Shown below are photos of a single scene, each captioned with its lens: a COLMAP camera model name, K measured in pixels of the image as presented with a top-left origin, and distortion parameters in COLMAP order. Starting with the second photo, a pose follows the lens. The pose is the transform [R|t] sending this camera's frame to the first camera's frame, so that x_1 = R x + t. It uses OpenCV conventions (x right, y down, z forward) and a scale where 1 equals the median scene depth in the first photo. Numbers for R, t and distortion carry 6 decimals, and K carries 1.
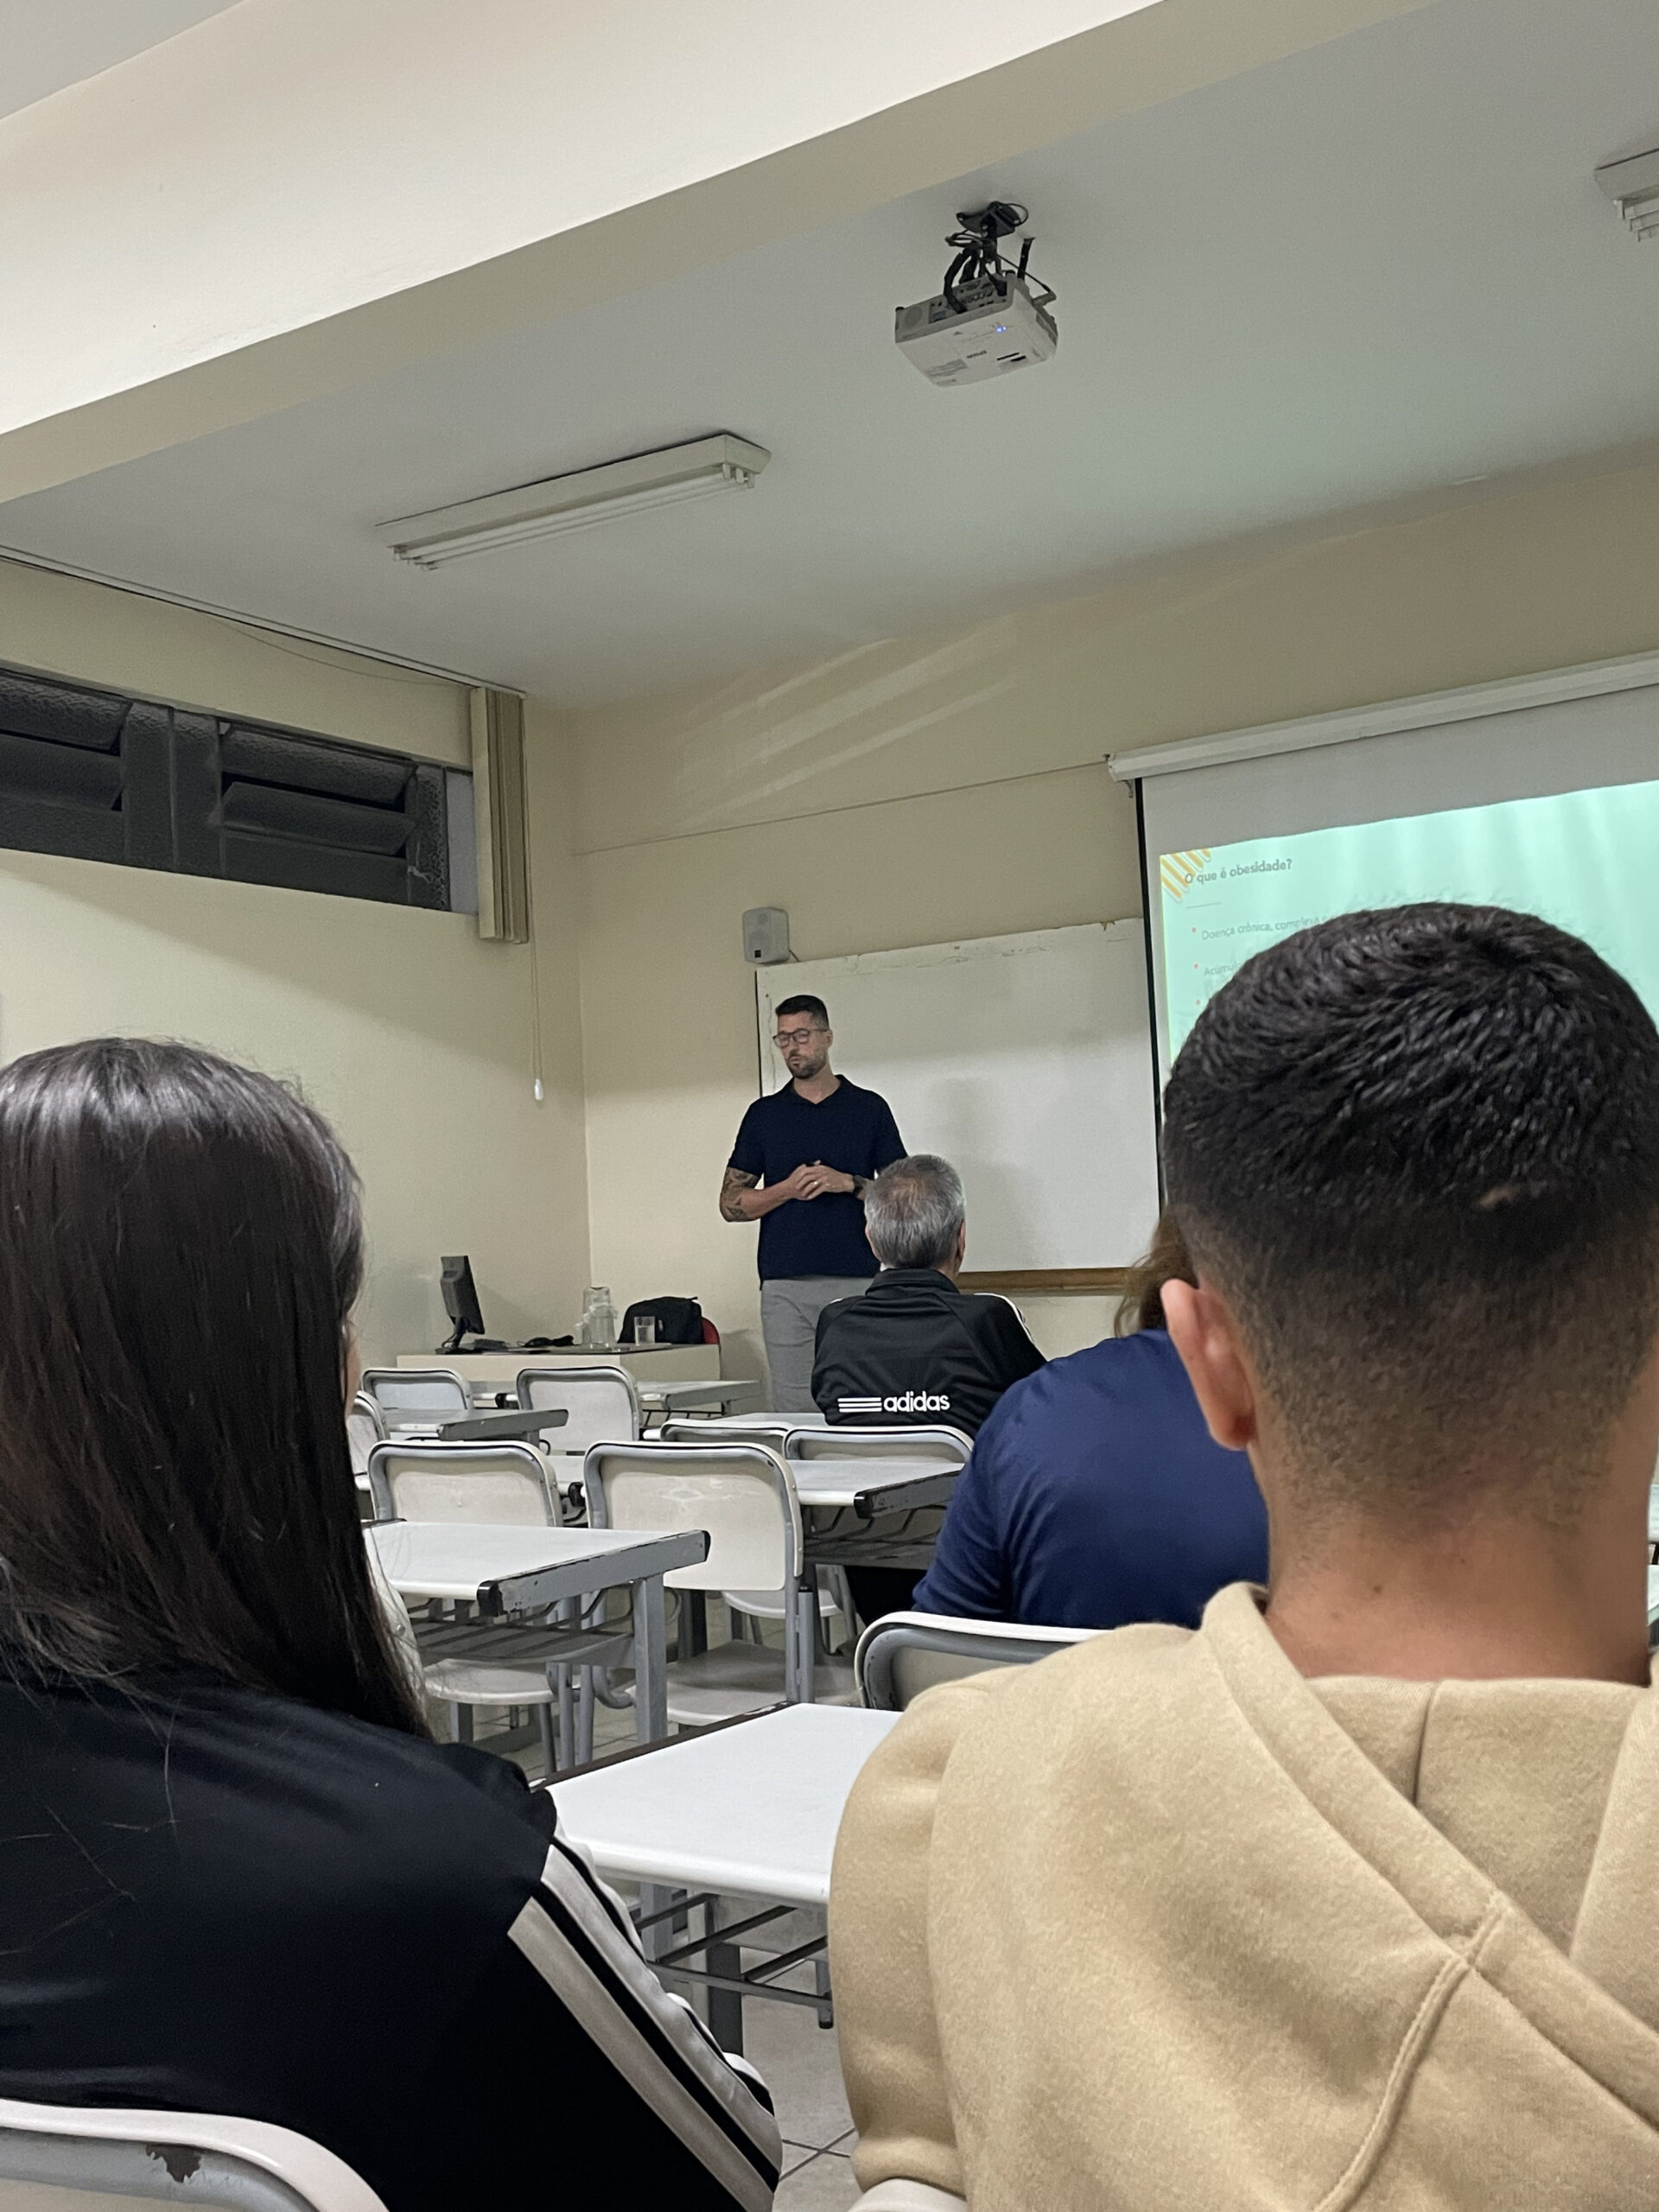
lens RADIAL K [[2187.8, 0, 864.6], [0, 2187.8, 1124.5], [0, 0, 1]] dist [0.022965, 0.000000]
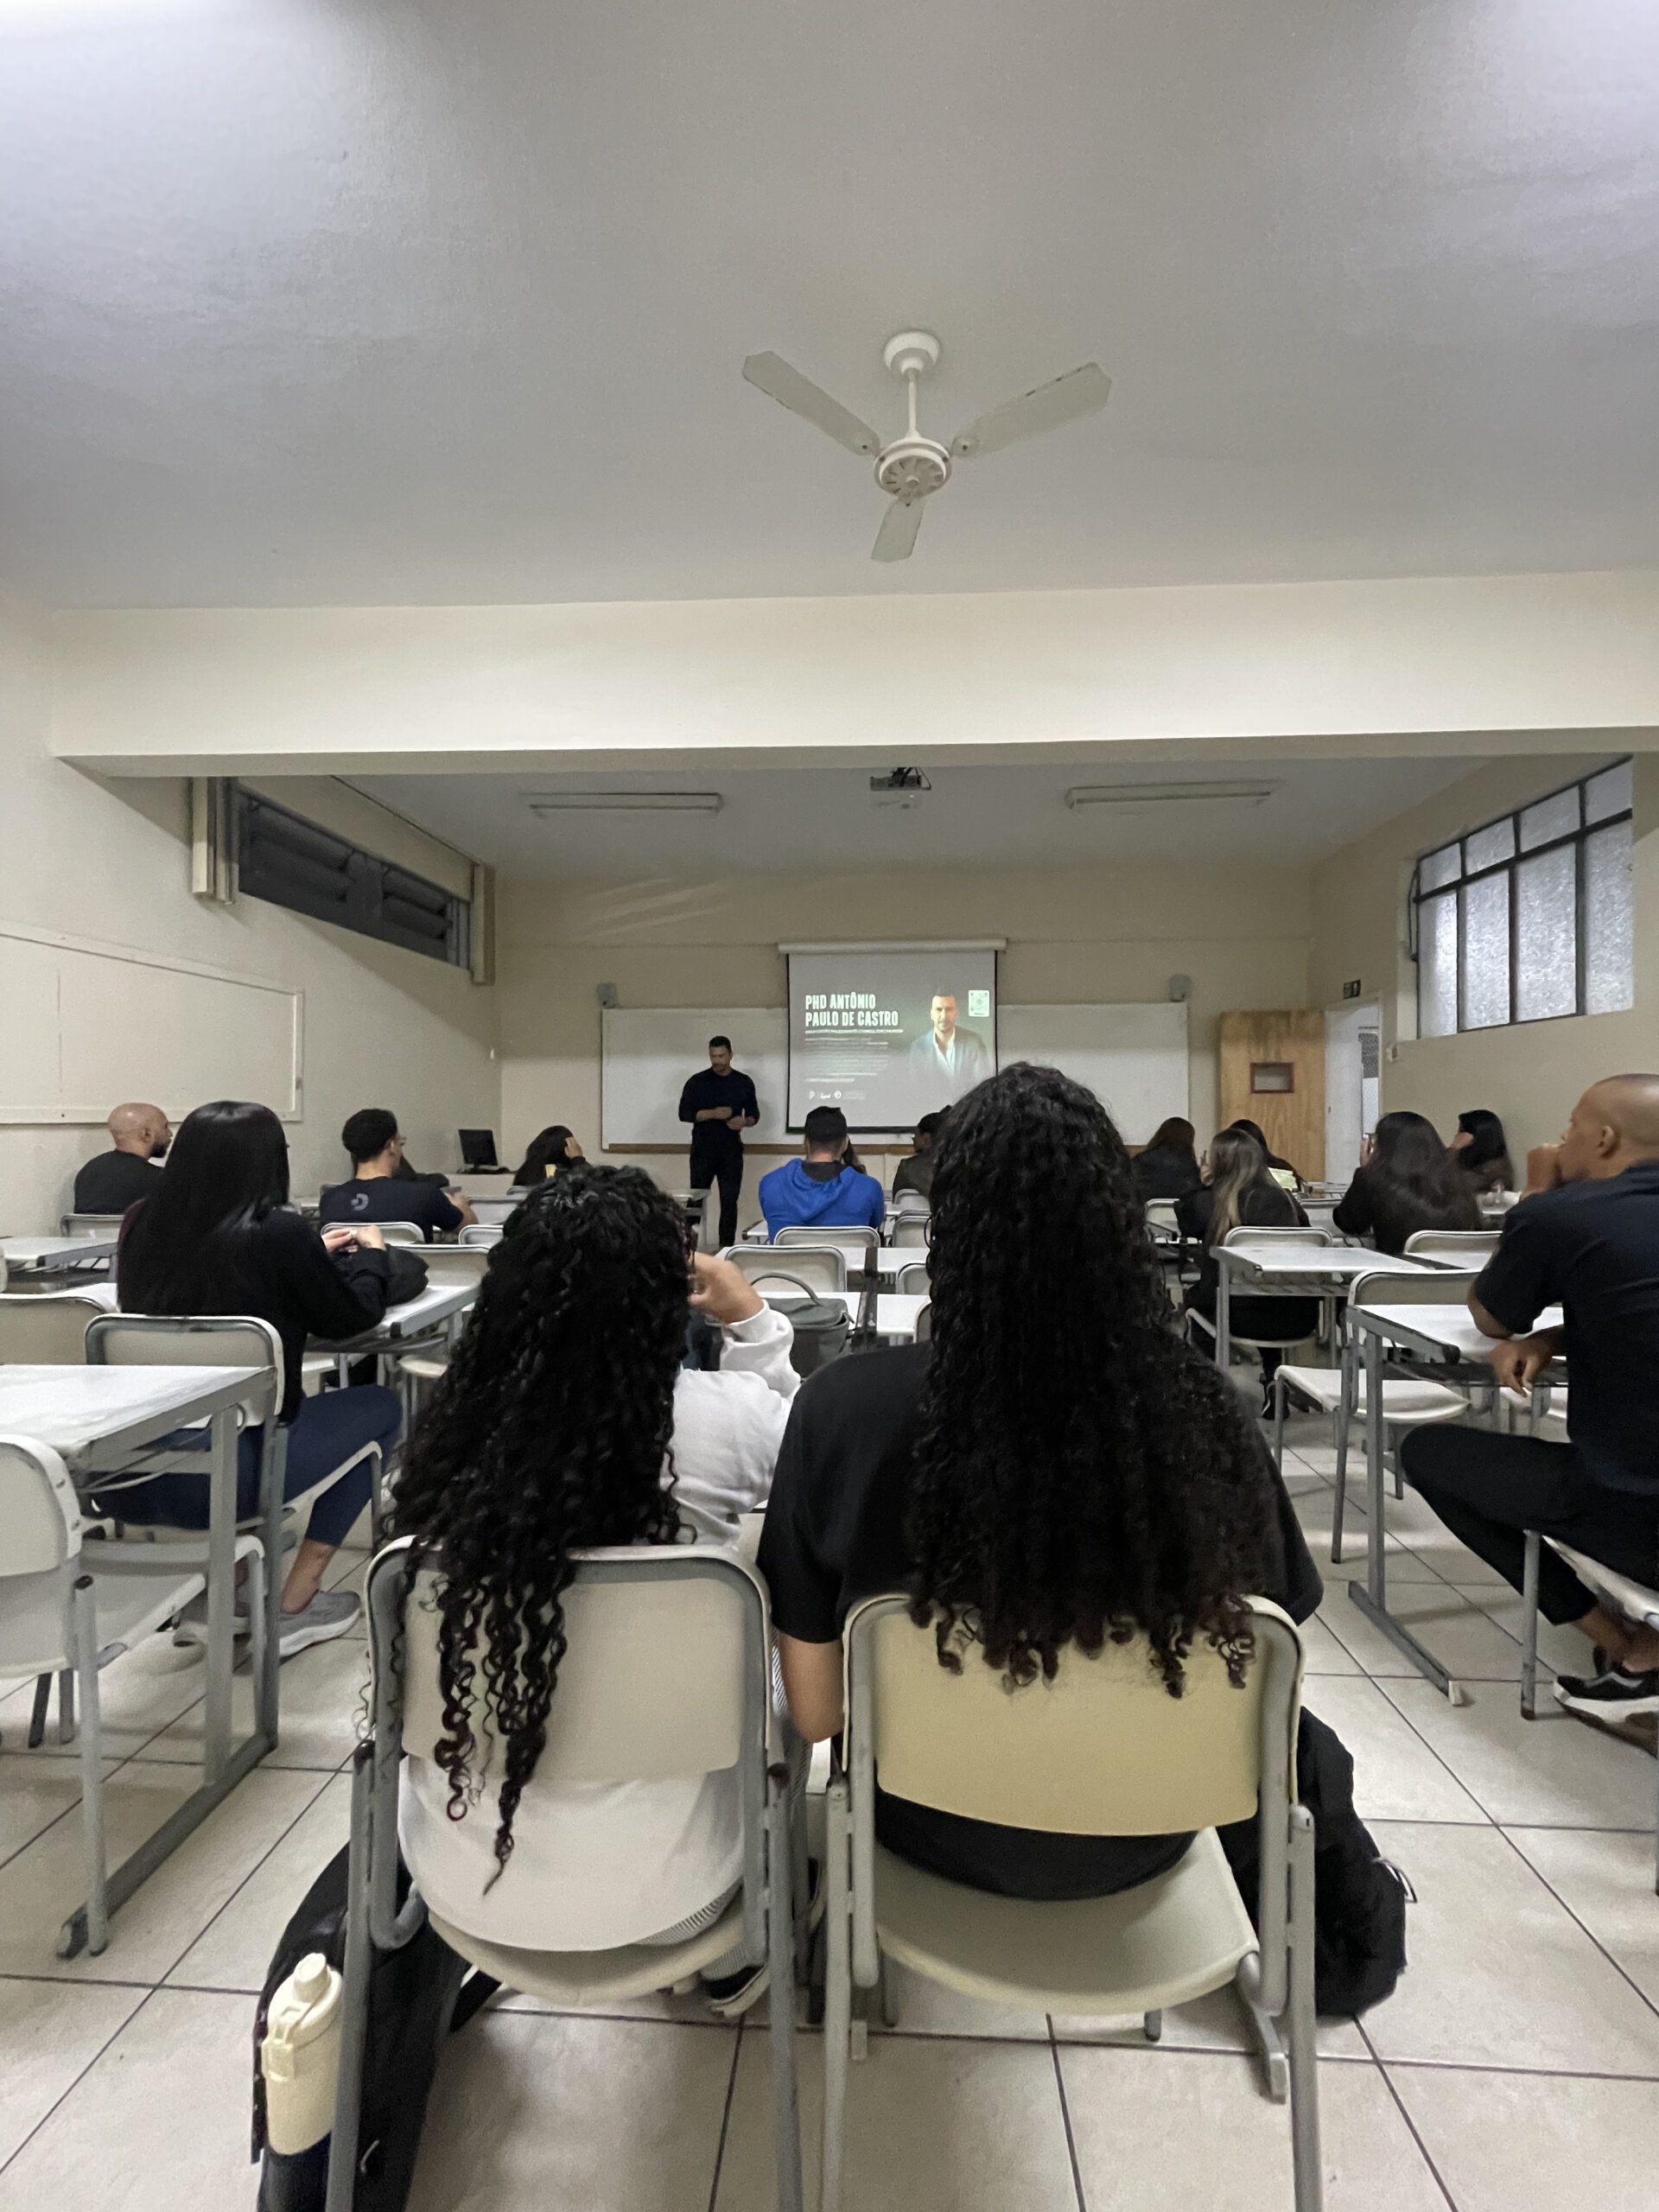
lens RADIAL K [[890.1, 0, 840.4], [0, 890.1, 1123.8], [0, 0, 1]] dist [0.000305, 0.001048]
pose [[0.871017, 0.040783, 0.489556, -0.520238], [-0.067726, 0.997001, 0.037442, -0.004359], [-0.486561, -0.065768, 0.871167, 0.085750]]
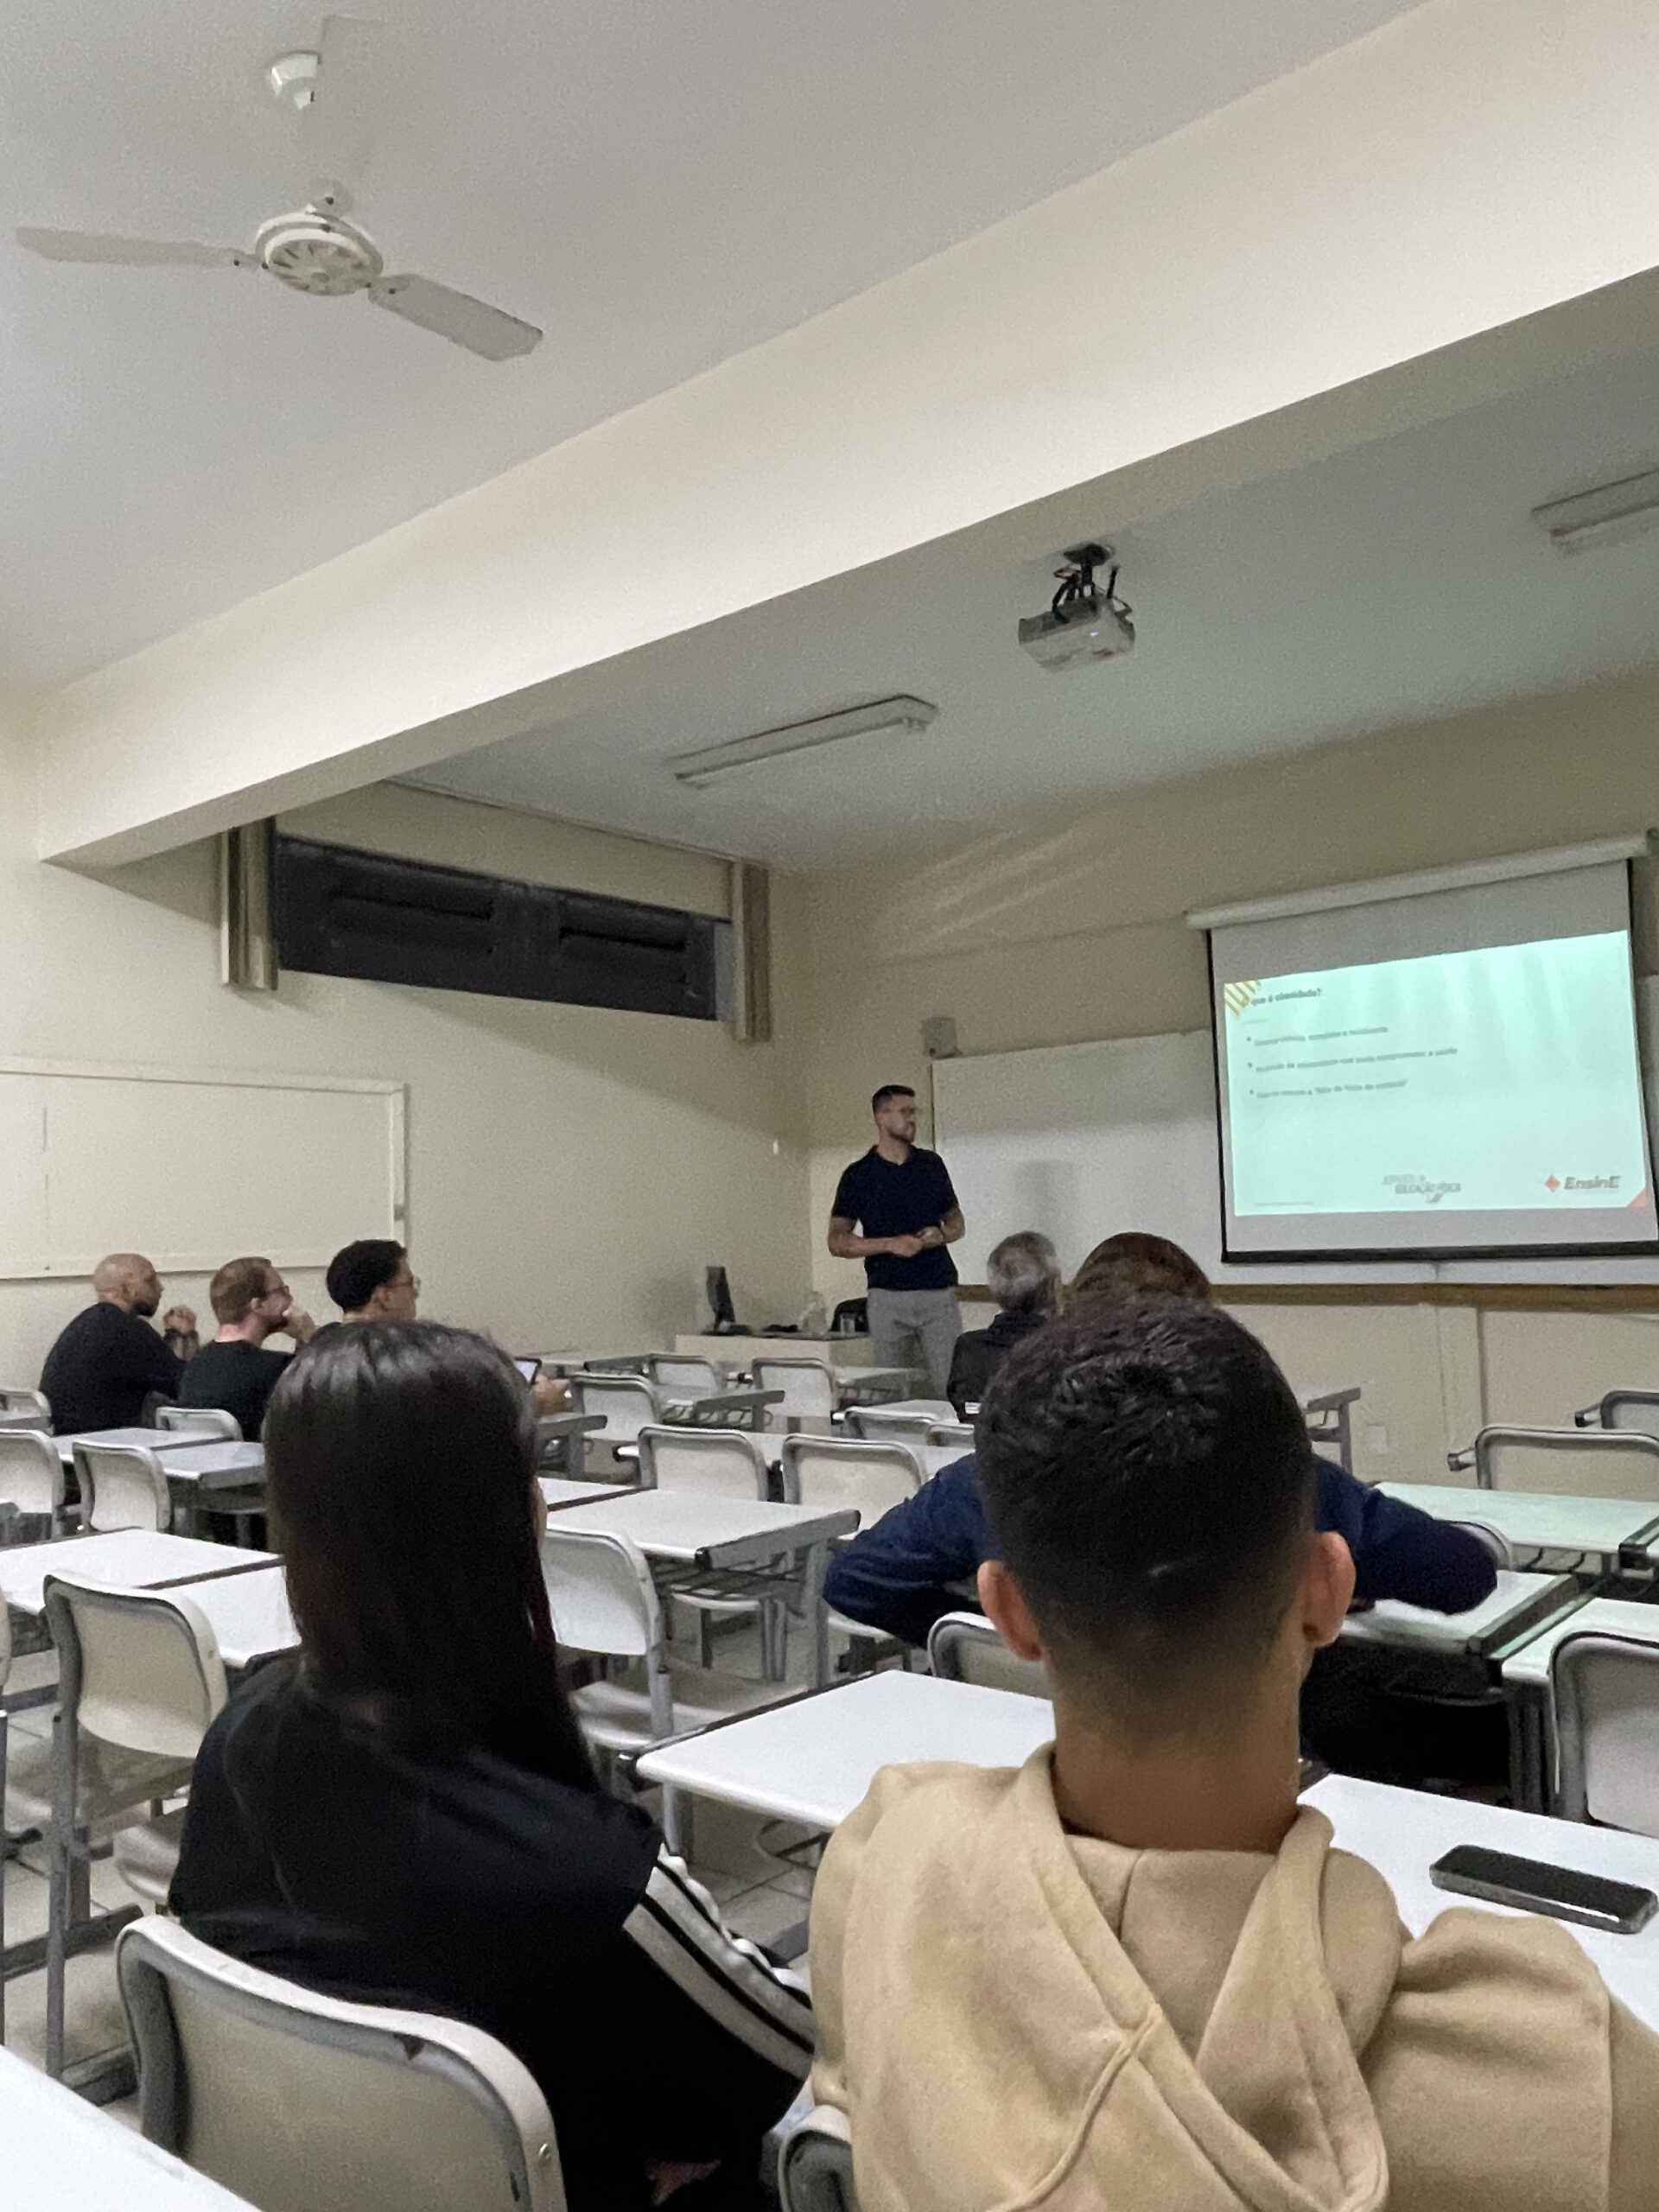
lens RADIAL K [[1592.4, 0, 837.3], [0, 1592.4, 1123.0], [0, 0, 1]] dist [0.003653, 0.002679]
pose [[0.992751, 0.006986, -0.119990, 0.024031], [-0.008457, 0.999895, -0.011756, -0.036342], [0.119895, 0.012686, 0.992705, -0.026883]]
